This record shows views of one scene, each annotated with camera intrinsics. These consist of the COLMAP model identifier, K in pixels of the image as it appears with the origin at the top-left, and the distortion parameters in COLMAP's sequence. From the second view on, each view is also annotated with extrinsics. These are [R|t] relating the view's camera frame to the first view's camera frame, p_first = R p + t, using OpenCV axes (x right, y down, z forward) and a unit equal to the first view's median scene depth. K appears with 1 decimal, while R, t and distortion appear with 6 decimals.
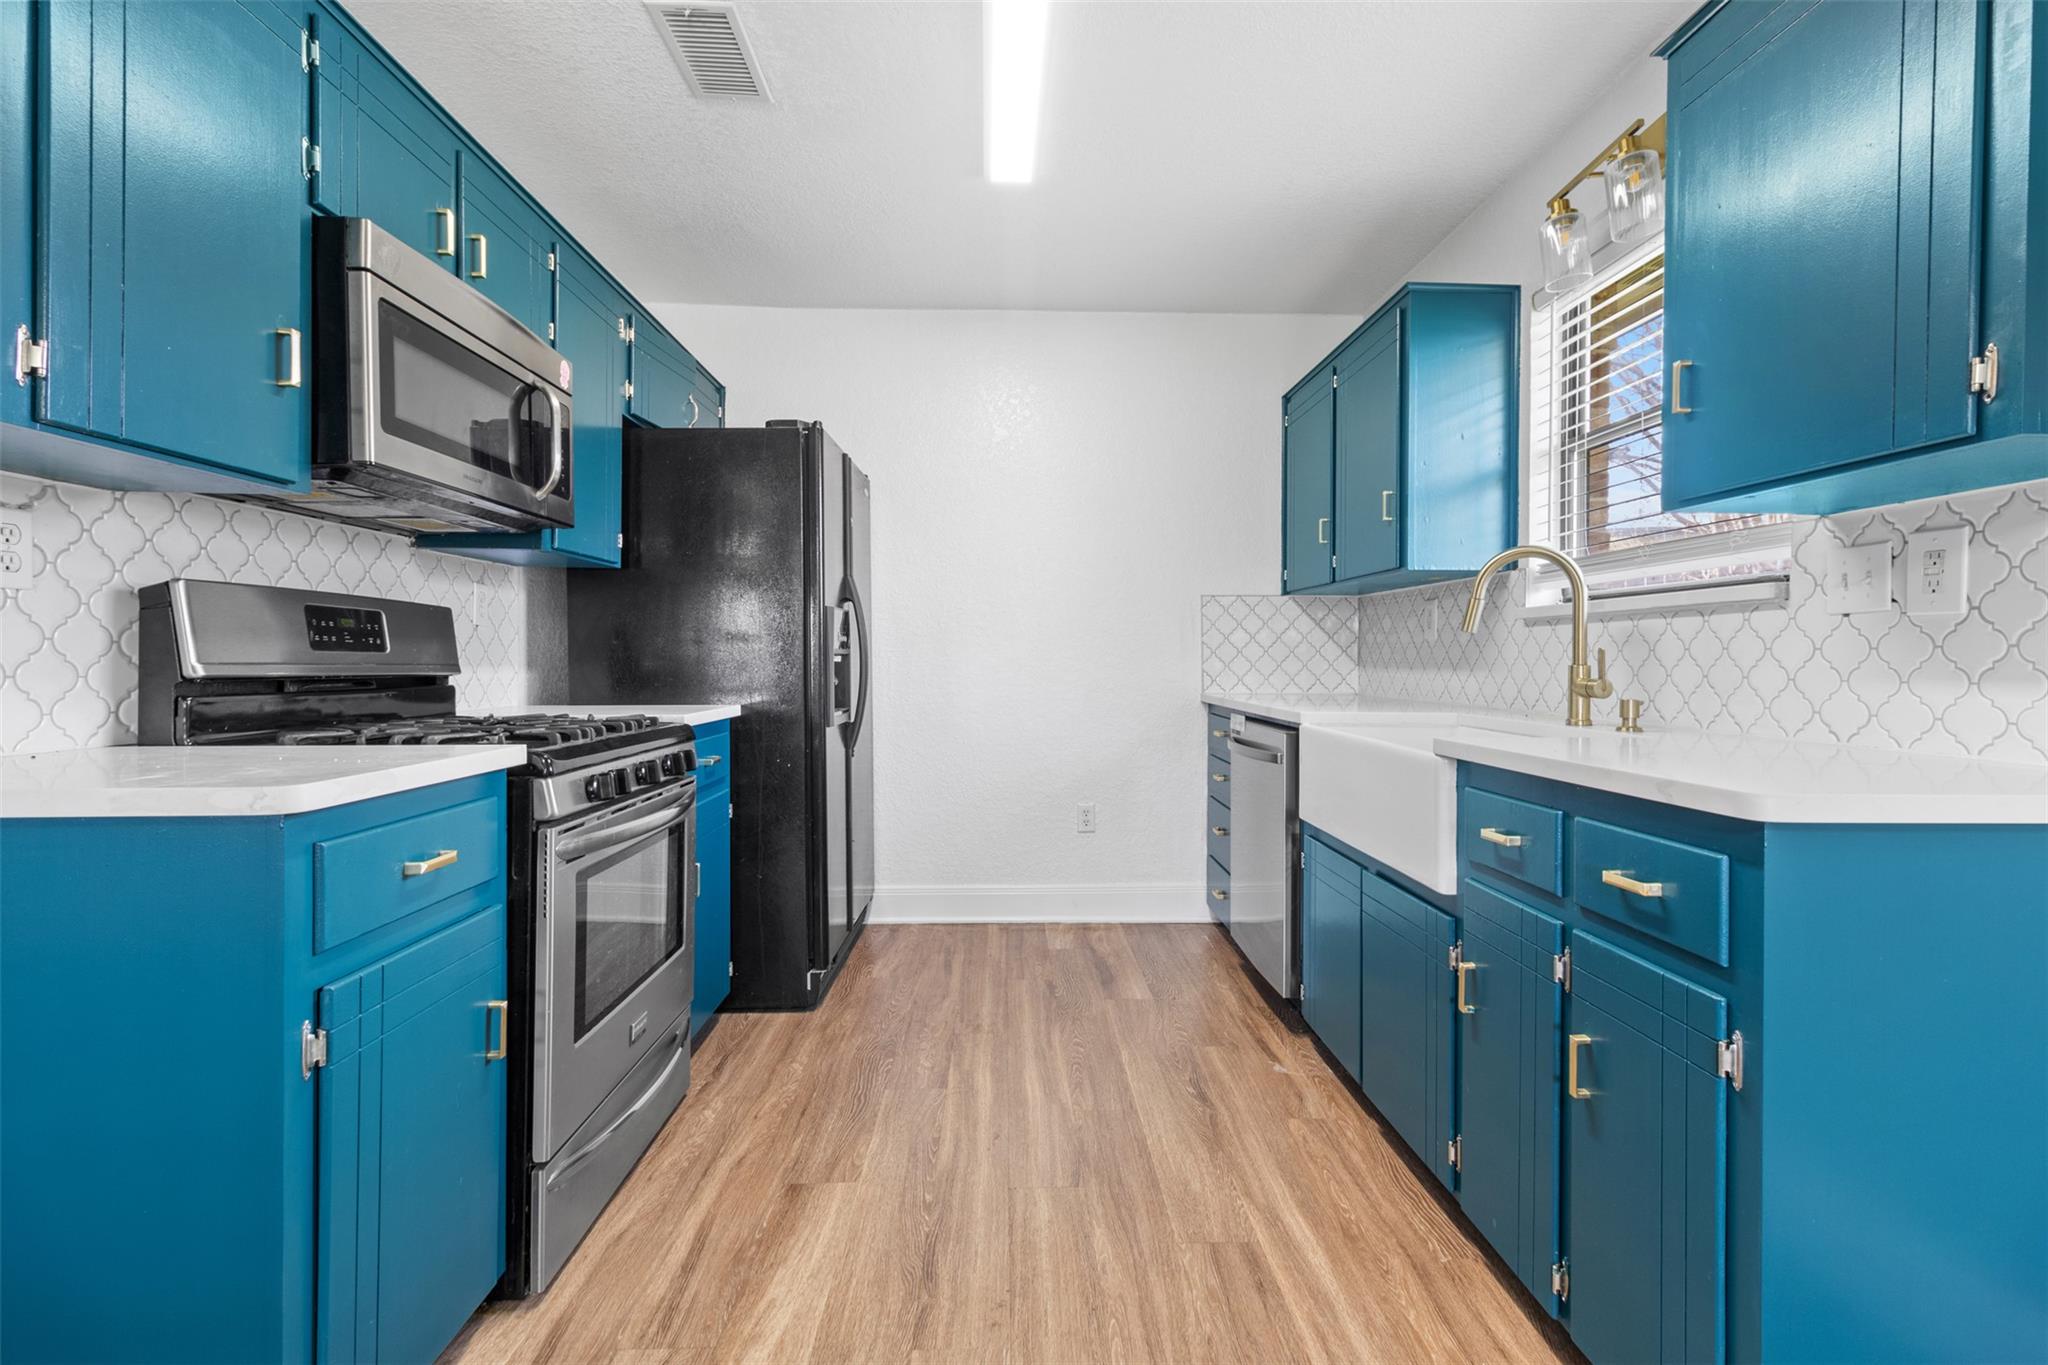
lens RADIAL K [[941.0, 0, 1043.4], [0, 941.0, 663.9], [0, 0, 1]] dist [0.006856, -0.001129]
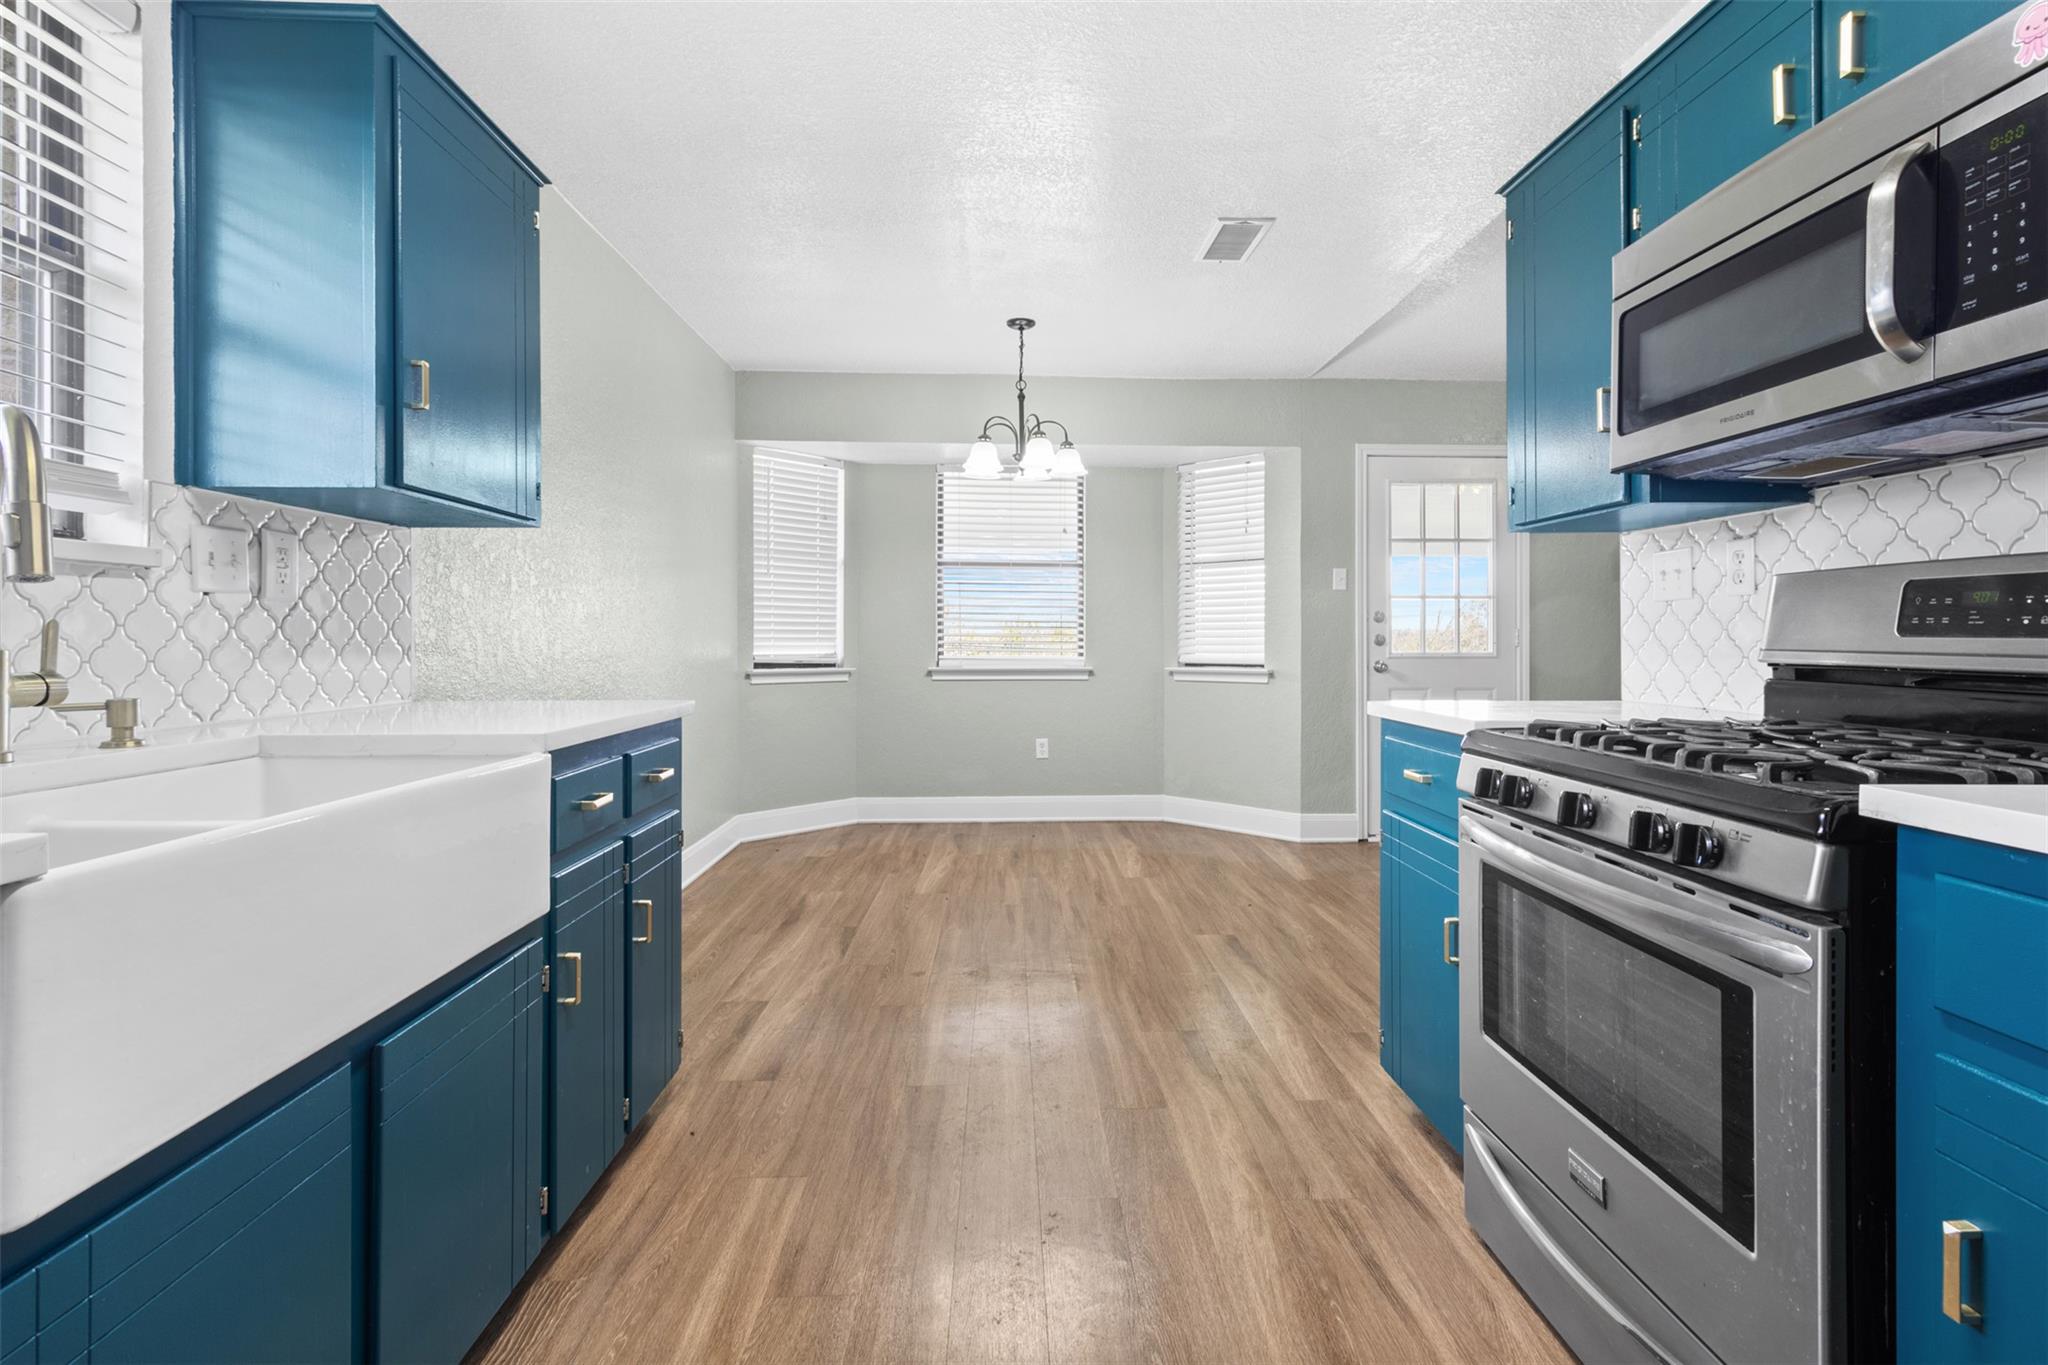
lens RADIAL K [[941.0, 0, 1043.9], [0, 941.0, 635.2], [0, 0, 1]] dist [0.006856, -0.001129]
pose [[-0.999981, -0.004995, 0.003587, -0.032441], [-0.004989, 0.999986, 0.001739, -0.012548], [-0.003596, 0.001721, -0.999992, 1.782116]]
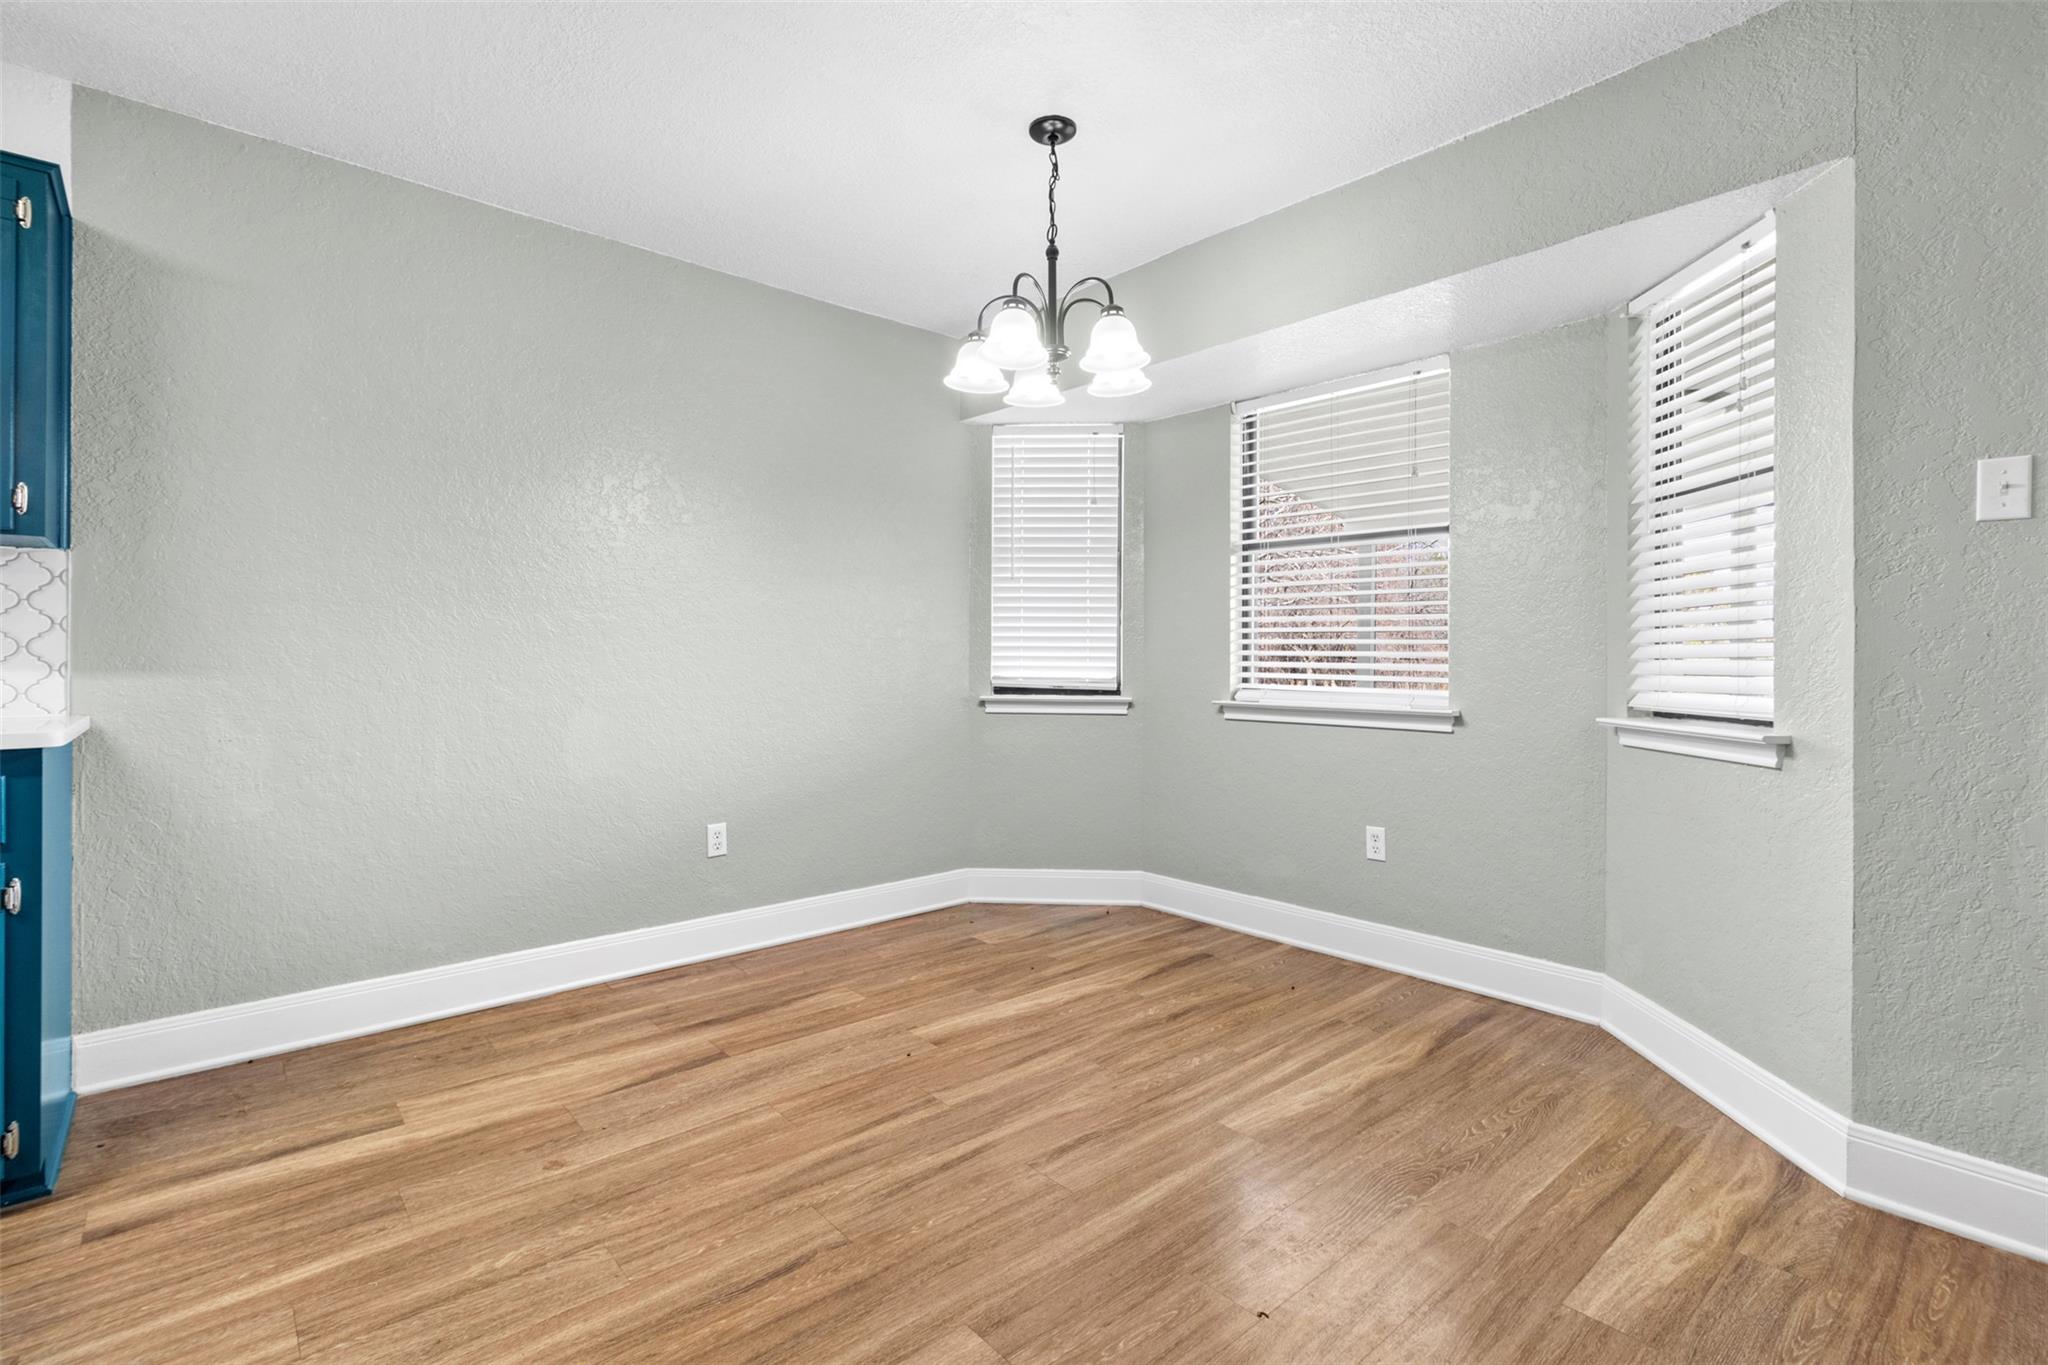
lens RADIAL K [[941.0, 0, 1035.8], [0, 941.0, 657.7], [0, 0, 1]] dist [0.006856, -0.001129]
pose [[-0.635862, -0.005636, 0.771782, -1.001599], [-0.001308, 0.999980, 0.006225, -0.008302], [-0.771802, 0.002948, -0.635857, 0.396096]]
